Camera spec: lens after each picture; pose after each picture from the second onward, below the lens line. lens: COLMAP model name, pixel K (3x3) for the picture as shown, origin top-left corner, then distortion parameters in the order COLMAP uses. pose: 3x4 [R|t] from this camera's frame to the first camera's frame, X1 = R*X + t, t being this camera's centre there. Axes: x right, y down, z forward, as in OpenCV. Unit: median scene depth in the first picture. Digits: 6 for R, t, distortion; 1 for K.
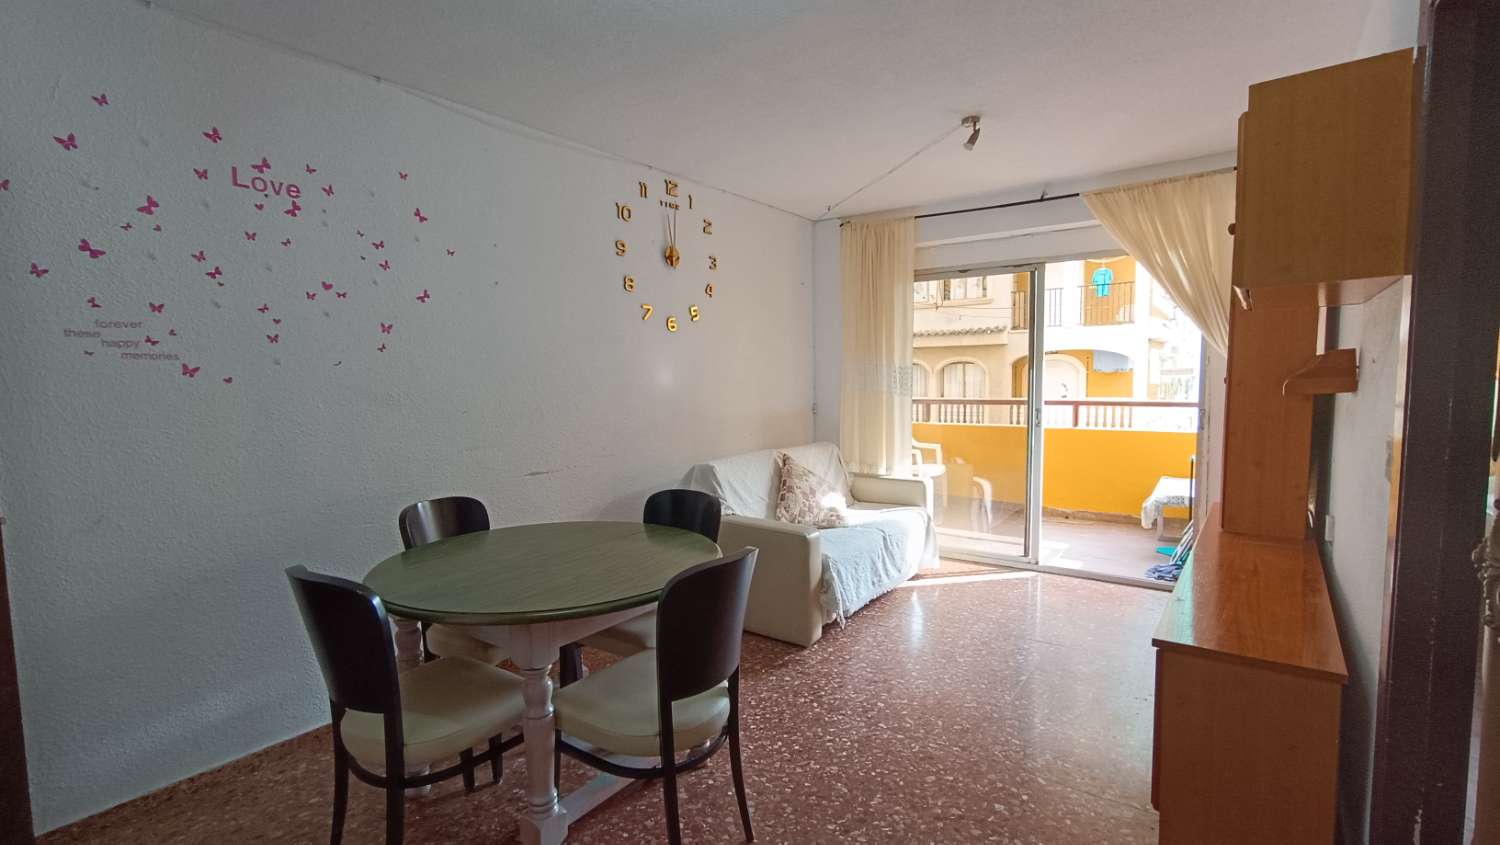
lens RADIAL K [[689.6, 0, 746.3], [0, 689.6, 434.0], [0, 0, 1]] dist [0.005739, 0.000872]
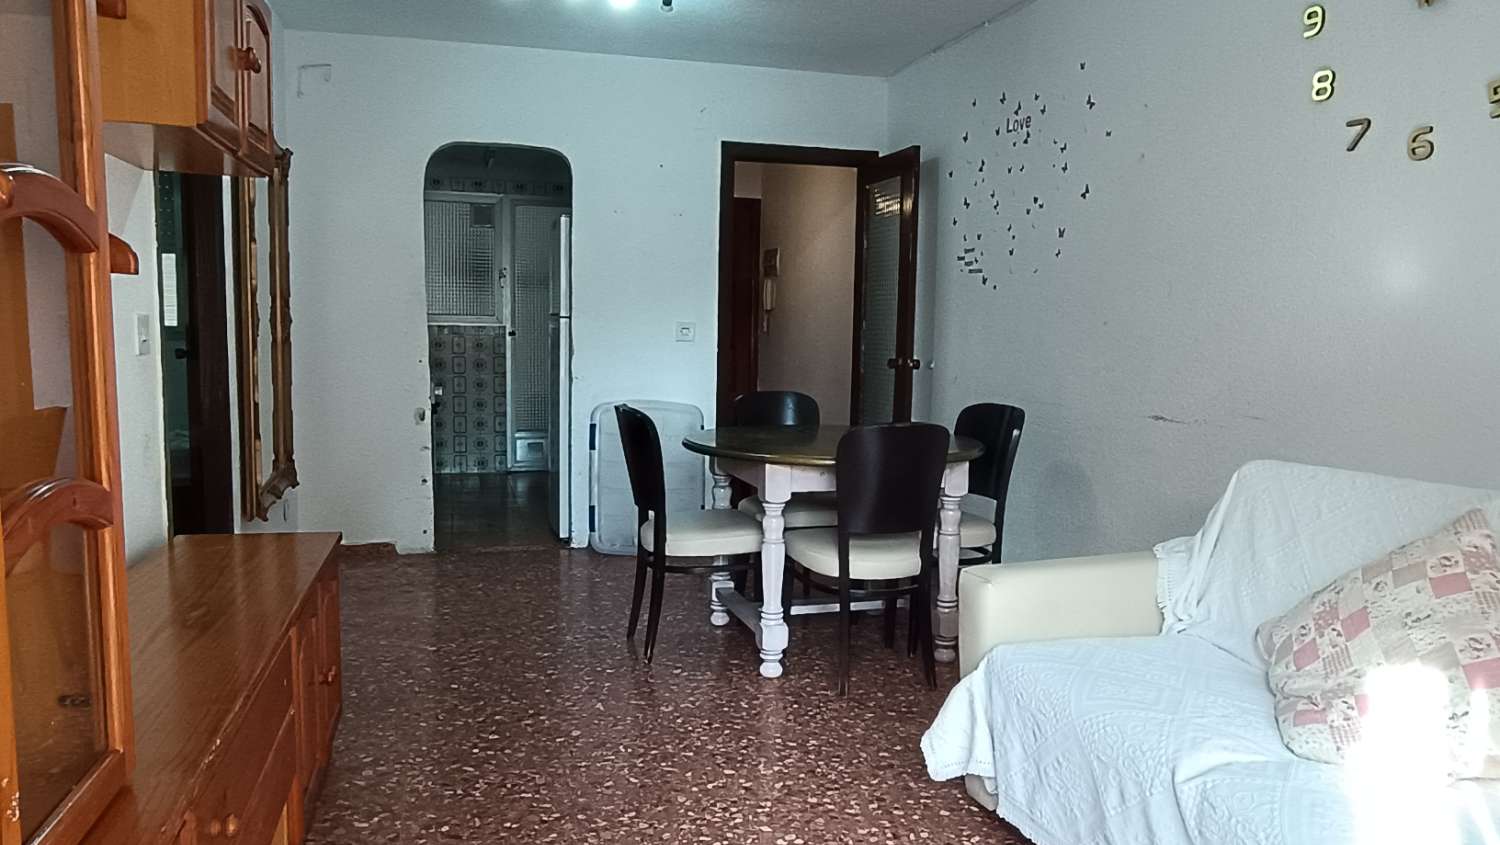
lens RADIAL K [[1075.3, 0, 750.1], [0, 1075.3, 422.0], [0, 0, 1]] dist [-0.001985, 0.003192]
pose [[-0.611252, 0.082815, -0.787091, 1.104021], [-0.071283, 0.984707, 0.158965, -0.112767], [0.788219, 0.153274, -0.596001, 1.819514]]
